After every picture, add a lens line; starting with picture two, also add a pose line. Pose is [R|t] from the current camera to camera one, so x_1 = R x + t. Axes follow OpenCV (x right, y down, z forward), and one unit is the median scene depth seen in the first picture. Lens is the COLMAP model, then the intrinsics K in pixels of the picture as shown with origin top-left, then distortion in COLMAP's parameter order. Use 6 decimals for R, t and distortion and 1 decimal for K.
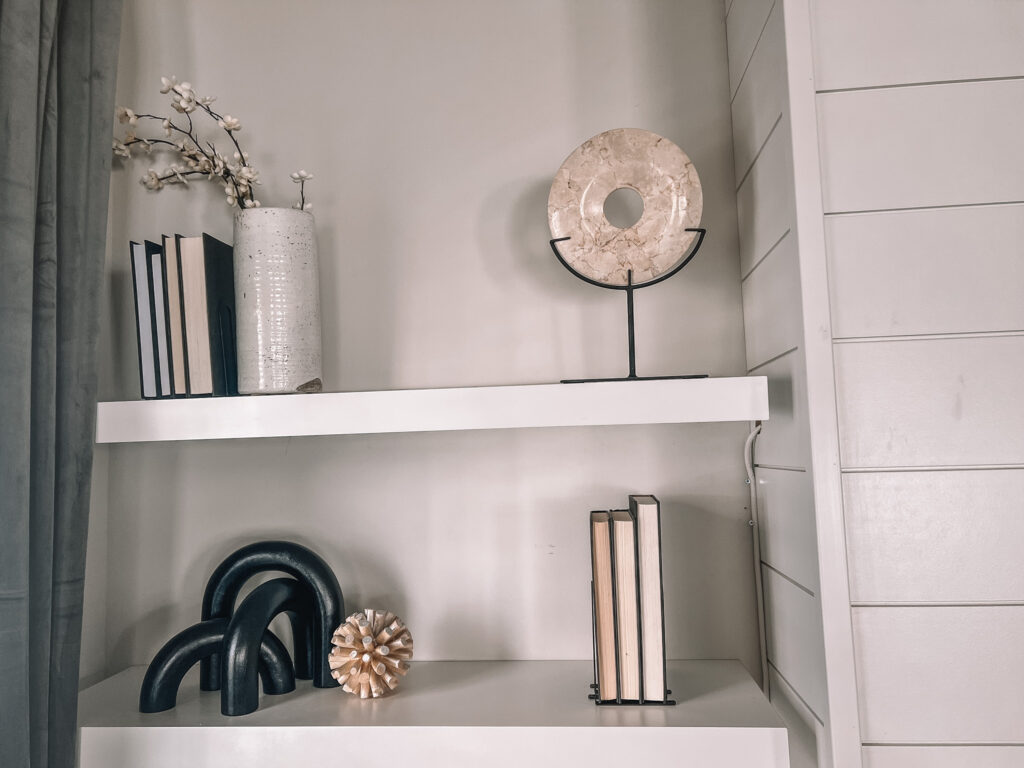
lens RADIAL K [[796.1, 0, 512.0], [0, 796.1, 384.0], [0, 0, 1]] dist [0.026125, 0.001540]
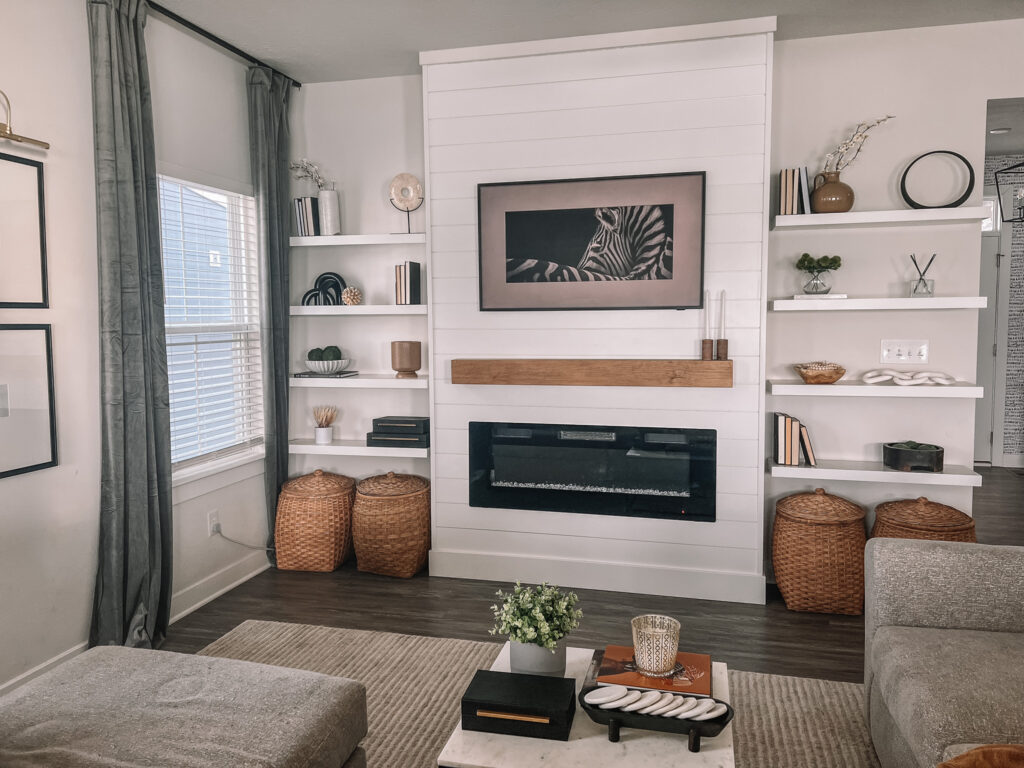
lens RADIAL K [[796.1, 0, 512.0], [0, 796.1, 384.0], [0, 0, 1]] dist [0.026125, 0.001540]
pose [[0.992119, 0.035914, -0.120043, 1.210507], [-0.012308, 0.981343, 0.191873, -0.039519], [0.124695, -0.188884, 0.974050, -3.160862]]
